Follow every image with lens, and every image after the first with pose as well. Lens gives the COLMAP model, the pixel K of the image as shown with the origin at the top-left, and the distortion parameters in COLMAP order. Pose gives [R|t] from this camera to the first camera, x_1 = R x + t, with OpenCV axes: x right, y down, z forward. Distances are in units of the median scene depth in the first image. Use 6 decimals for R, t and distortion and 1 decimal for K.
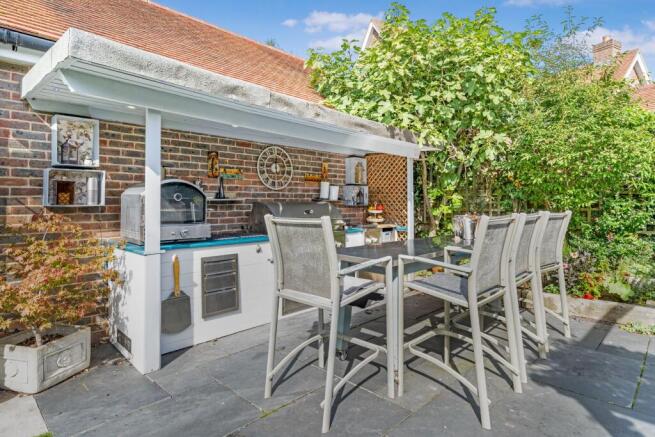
lens RADIAL K [[367.6, 0, 327.4], [0, 367.6, 197.2], [0, 0, 1]] dist [0.002308, 0.000846]
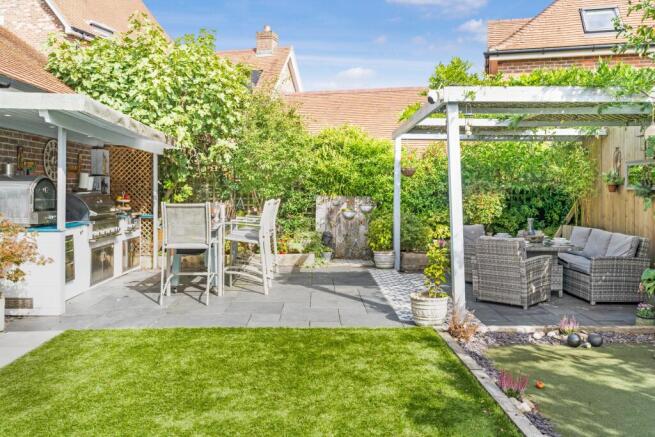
lens RADIAL K [[604.8, 0, 327.5], [0, 604.8, 218.5], [0, 0, 1]] dist [-0.002034, -0.002578]
pose [[0.702223, -0.028644, 0.711380, -0.885657], [-0.017664, 0.998182, 0.057629, -0.027764], [-0.711738, -0.053034, 0.700441, -0.844709]]
